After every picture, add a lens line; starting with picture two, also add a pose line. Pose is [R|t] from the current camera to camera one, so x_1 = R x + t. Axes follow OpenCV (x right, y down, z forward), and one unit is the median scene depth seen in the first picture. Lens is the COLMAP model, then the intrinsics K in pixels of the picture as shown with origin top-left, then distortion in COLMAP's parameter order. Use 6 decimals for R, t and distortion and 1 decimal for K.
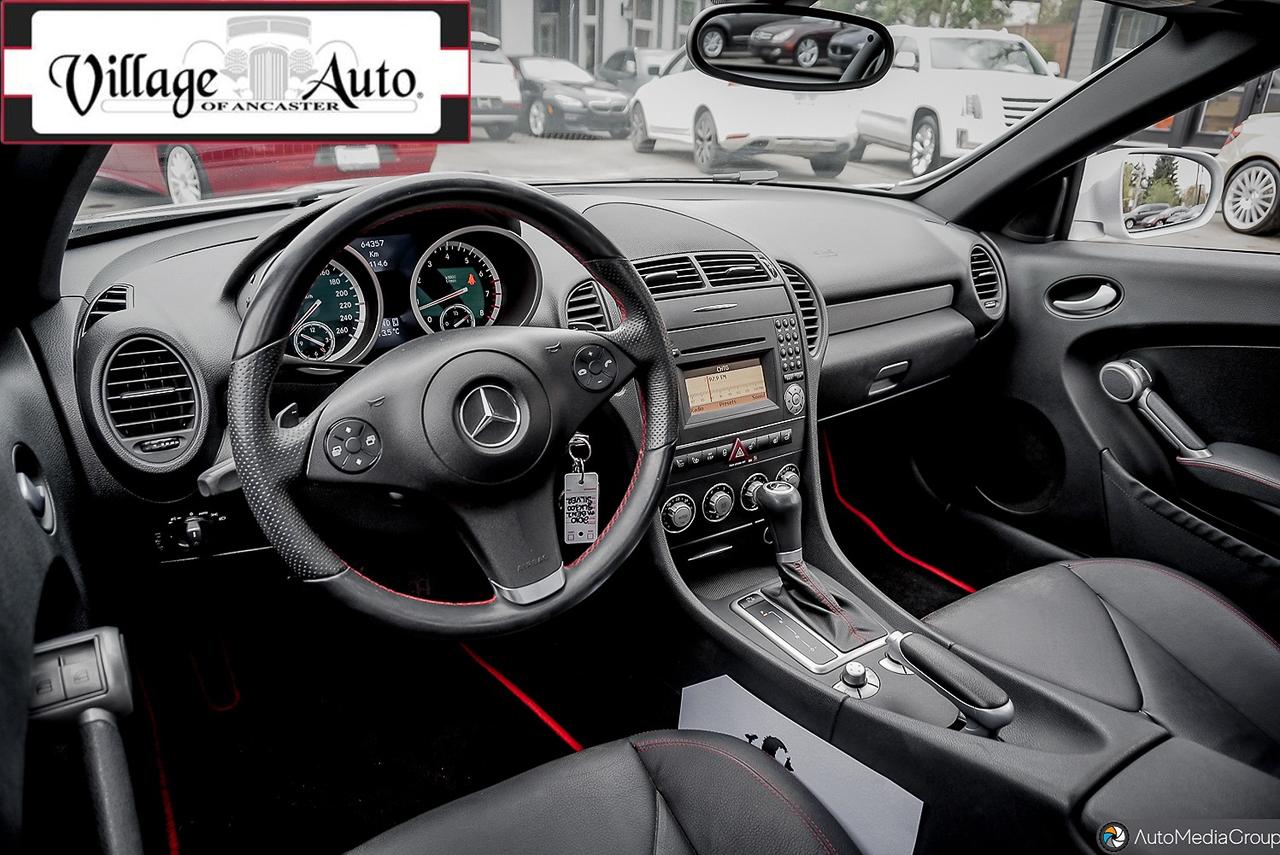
lens RADIAL K [[855.5, 0, 640.0], [0, 855.5, 427.5], [0, 0, 1]] dist [-0.040883, 0.001455]
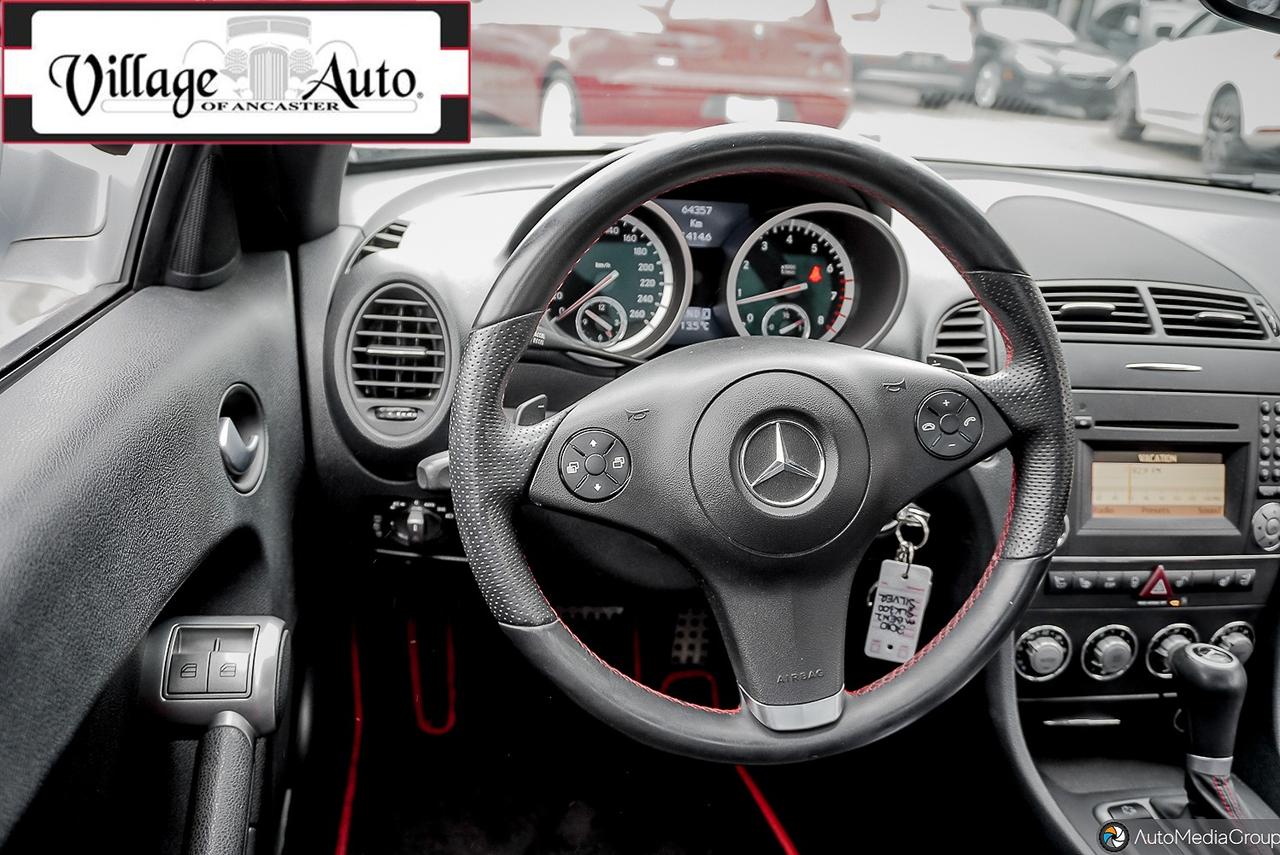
lens RADIAL K [[1064.1, 0, 640.0], [0, 1064.1, 427.5], [0, 0, 1]] dist [-0.037508, 0.055533]
pose [[0.910662, 0.192121, -0.365764, 0.029568], [-0.202811, 0.979173, 0.009371, -0.020679], [0.359947, 0.065647, 0.930660, 0.093369]]
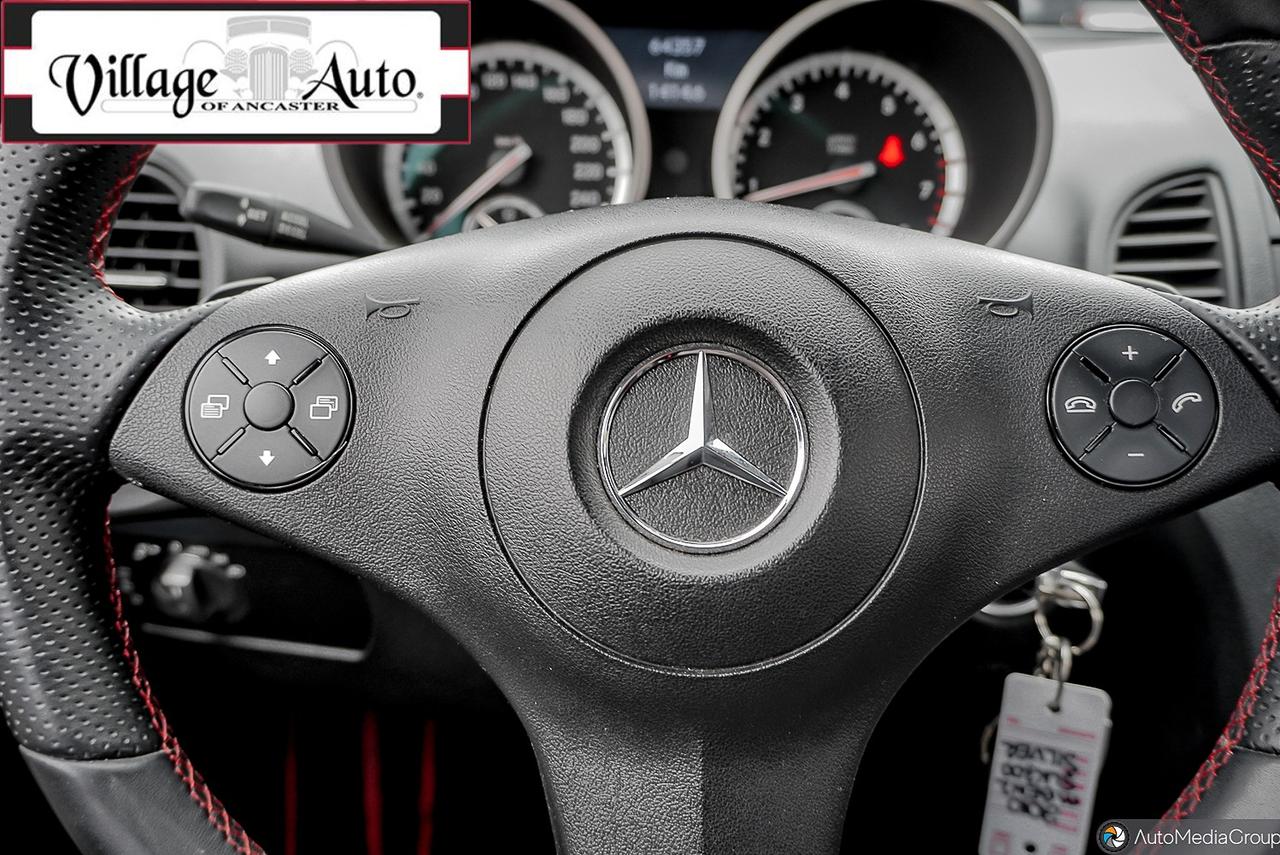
lens RADIAL K [[1153.2, 0, 642.5], [0, 1153.2, 412.4], [0, 0, 1]] dist [-0.009241, -0.005982]
pose [[0.838303, 0.160993, -0.520892, 0.016609], [-0.204514, 0.978499, -0.026712, -0.007963], [0.505392, 0.128923, 0.853204, 0.493738]]
